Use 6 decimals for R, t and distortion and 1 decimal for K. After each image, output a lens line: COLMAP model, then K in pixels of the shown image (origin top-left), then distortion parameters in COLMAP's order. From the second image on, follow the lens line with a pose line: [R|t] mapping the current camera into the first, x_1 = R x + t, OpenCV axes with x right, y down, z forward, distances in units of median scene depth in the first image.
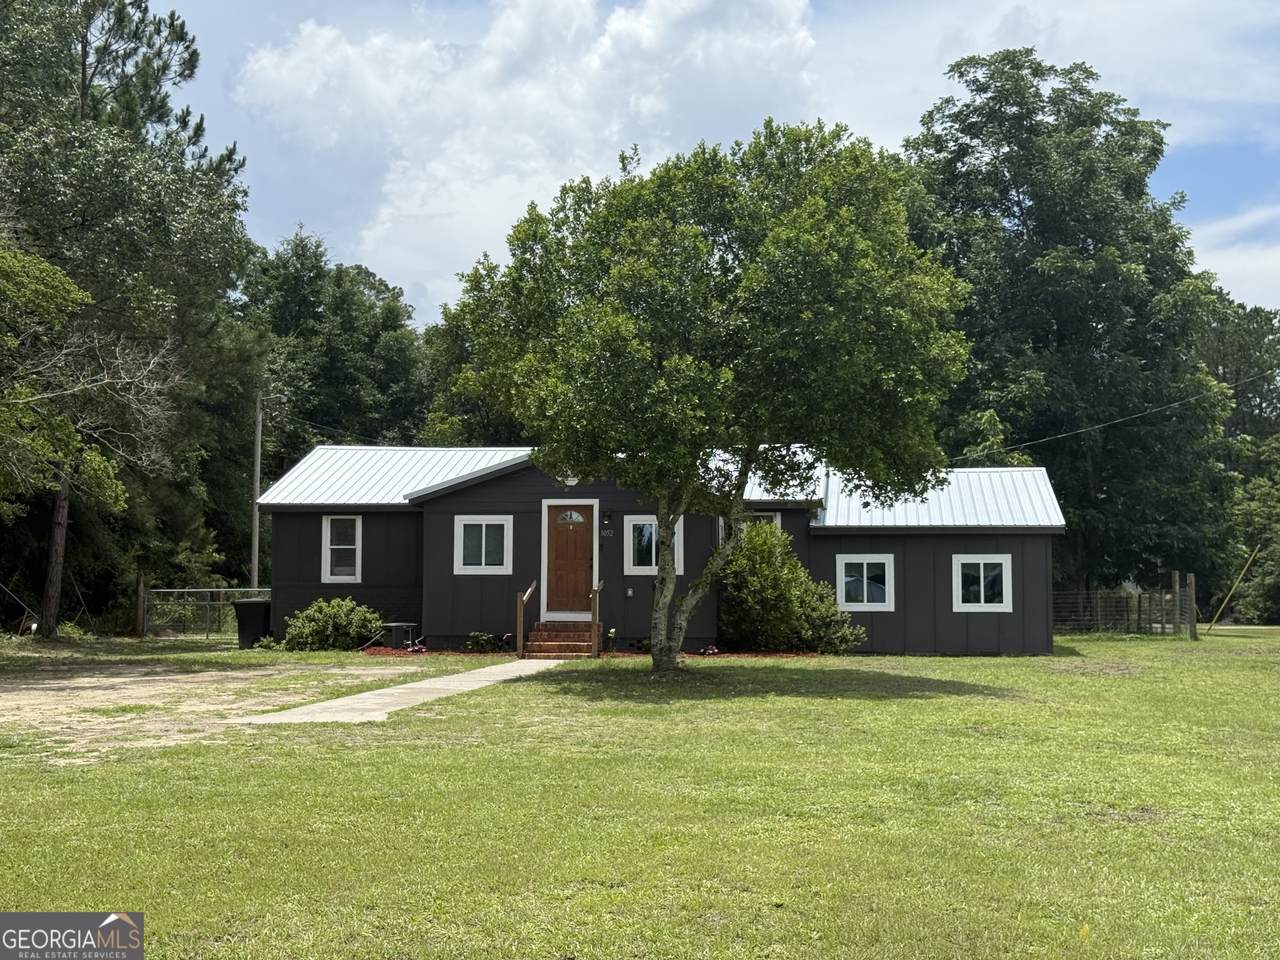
lens RADIAL K [[1798.5, 0, 640.0], [0, 1798.5, 480.0], [0, 0, 1]] dist [-0.000408, -0.010225]
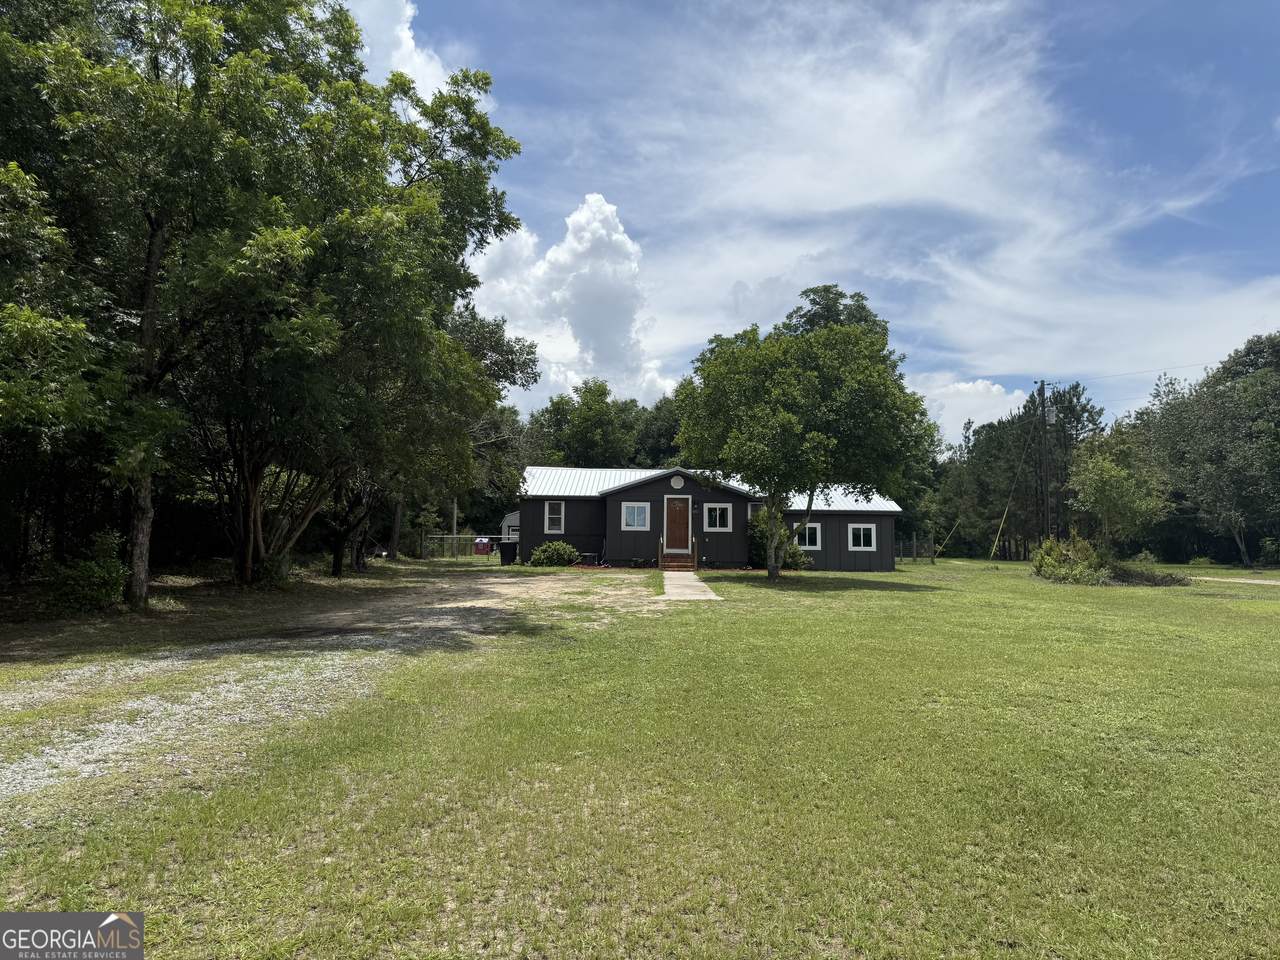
lens RADIAL K [[896.7, 0, 639.7], [0, 896.7, 455.8], [0, 0, 1]] dist [0.004467, 0.000329]
pose [[0.993995, 0.020625, 0.107463, -0.182461], [-0.017406, 0.999374, -0.030803, -0.002027], [-0.108031, 0.028748, 0.993732, -0.034262]]
